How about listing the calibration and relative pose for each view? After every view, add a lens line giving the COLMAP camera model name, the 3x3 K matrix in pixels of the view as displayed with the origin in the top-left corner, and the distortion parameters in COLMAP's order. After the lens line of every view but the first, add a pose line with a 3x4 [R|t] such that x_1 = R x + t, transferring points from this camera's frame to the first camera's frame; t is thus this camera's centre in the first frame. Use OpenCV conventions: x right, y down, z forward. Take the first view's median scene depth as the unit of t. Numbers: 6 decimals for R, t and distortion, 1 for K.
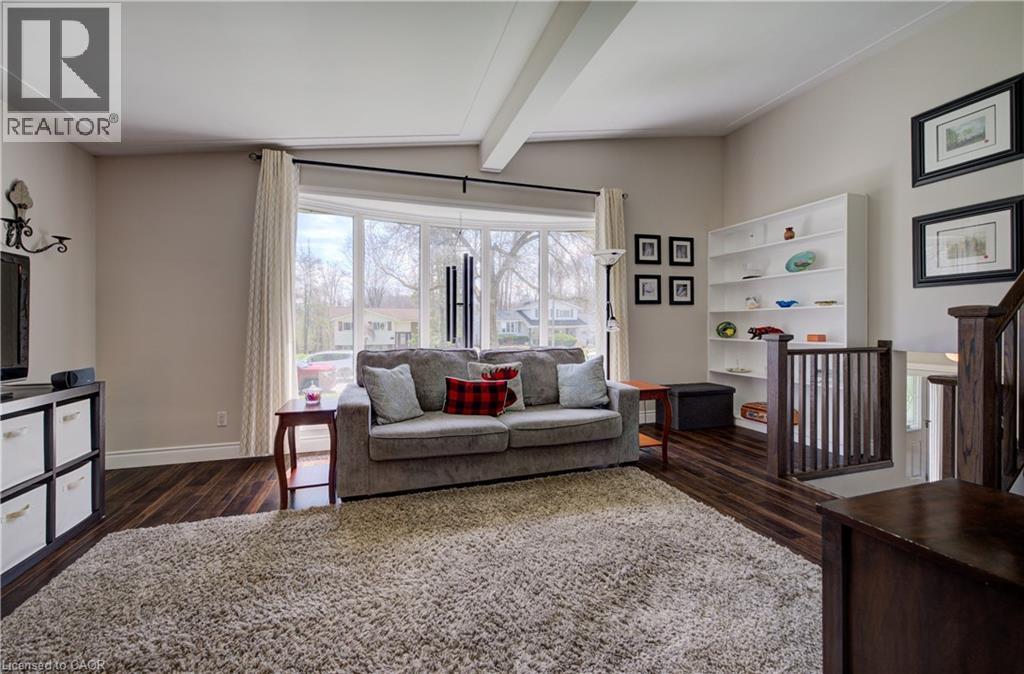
lens RADIAL K [[418.5, 0, 516.3], [0, 418.5, 326.7], [0, 0, 1]] dist [0.000397, 0.001059]
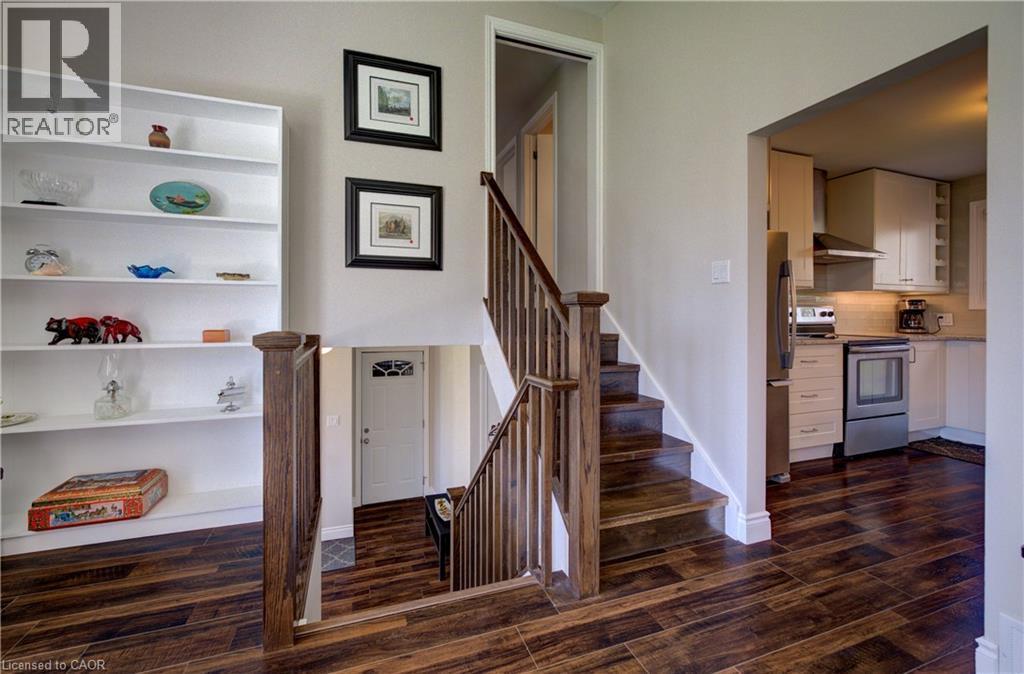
lens RADIAL K [[409.2, 0, 464.6], [0, 409.2, 317.0], [0, 0, 1]] dist [-0.002632, 0.001052]
pose [[-0.012252, -0.005700, 0.999909, 0.173977], [-0.000520, 0.999984, 0.005694, -0.002569], [-0.999925, -0.000451, -0.012255, 0.788364]]
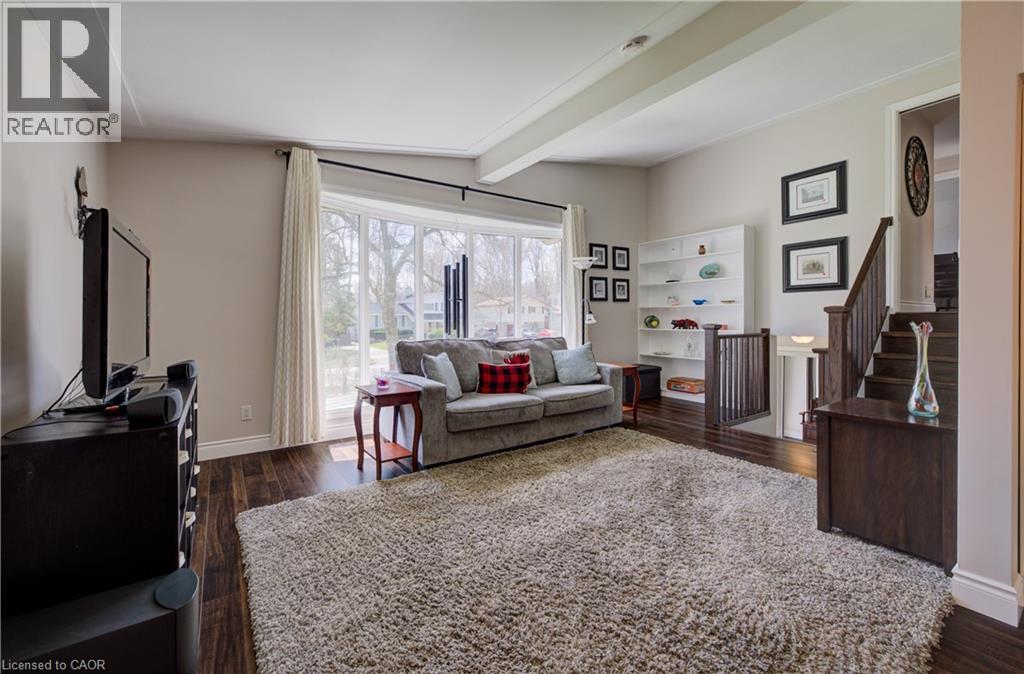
lens RADIAL K [[418.5, 0, 523.9], [0, 418.5, 321.2], [0, 0, 1]] dist [0.000397, 0.001059]
pose [[0.955791, -0.003855, 0.294023, -0.365265], [0.003247, 0.999991, 0.002555, 0.001659], [-0.294030, -0.001488, 0.955795, -0.146758]]
